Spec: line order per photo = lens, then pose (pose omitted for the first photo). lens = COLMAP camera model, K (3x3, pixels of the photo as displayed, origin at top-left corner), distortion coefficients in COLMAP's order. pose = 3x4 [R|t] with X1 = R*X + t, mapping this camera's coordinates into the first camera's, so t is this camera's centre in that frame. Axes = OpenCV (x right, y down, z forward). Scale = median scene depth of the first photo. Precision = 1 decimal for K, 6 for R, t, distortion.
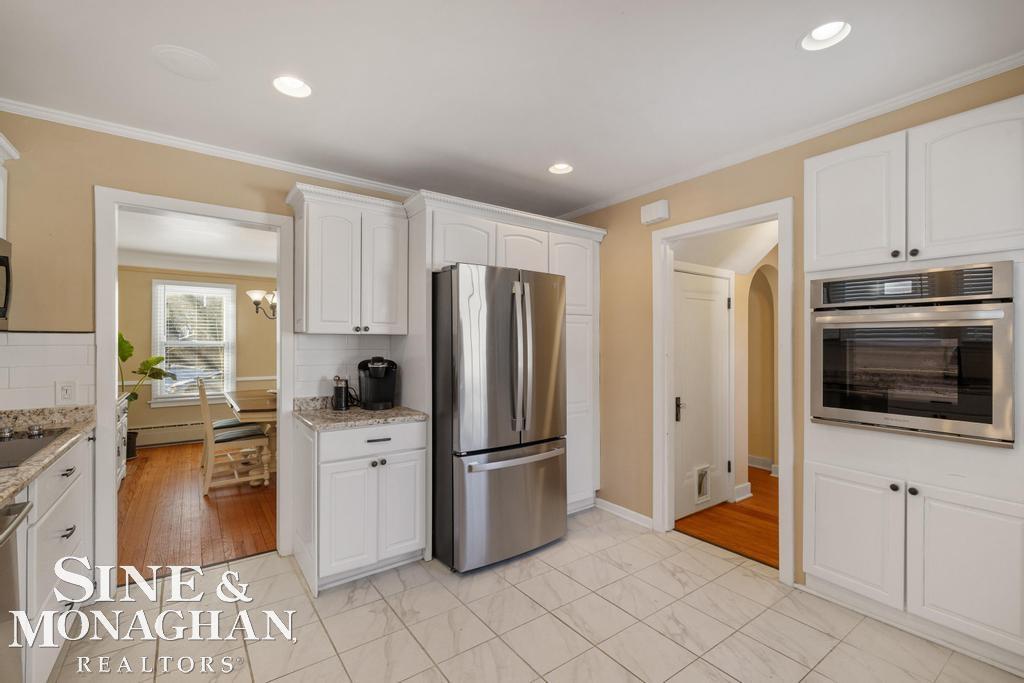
lens RADIAL K [[443.9, 0, 512.8], [0, 443.9, 343.4], [0, 0, 1]] dist [0.001340, 0.000088]
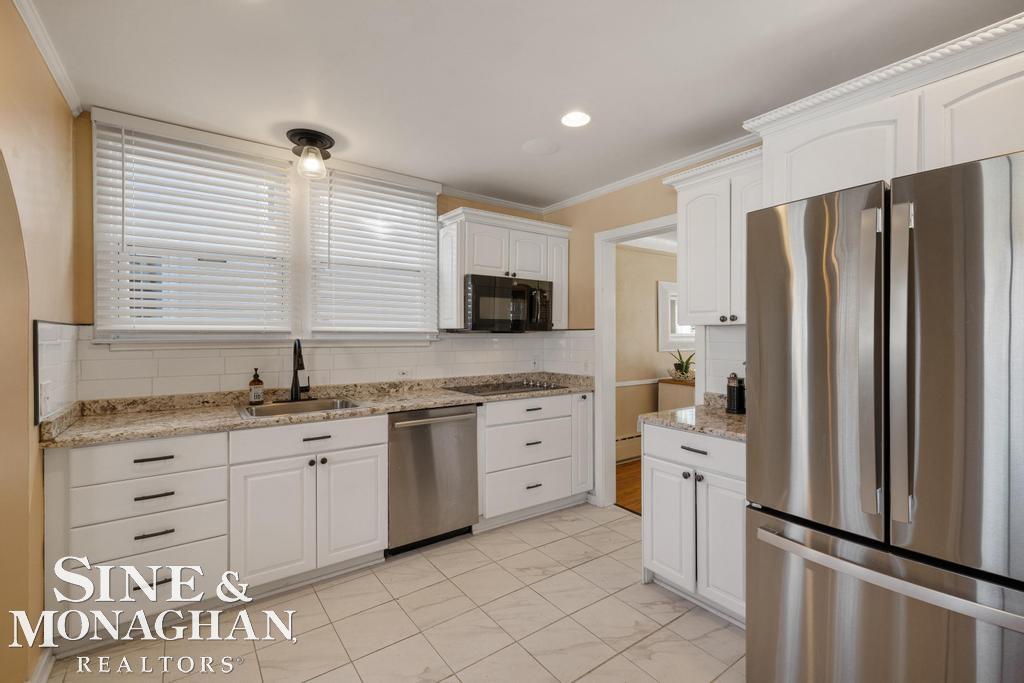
lens RADIAL K [[443.9, 0, 513.1], [0, 443.9, 338.5], [0, 0, 1]] dist [0.001340, 0.000088]
pose [[0.010346, 0.003541, -0.999940, 0.539905], [0.002973, 0.999989, 0.003572, 0.000870], [0.999942, -0.003010, 0.010335, 0.645395]]
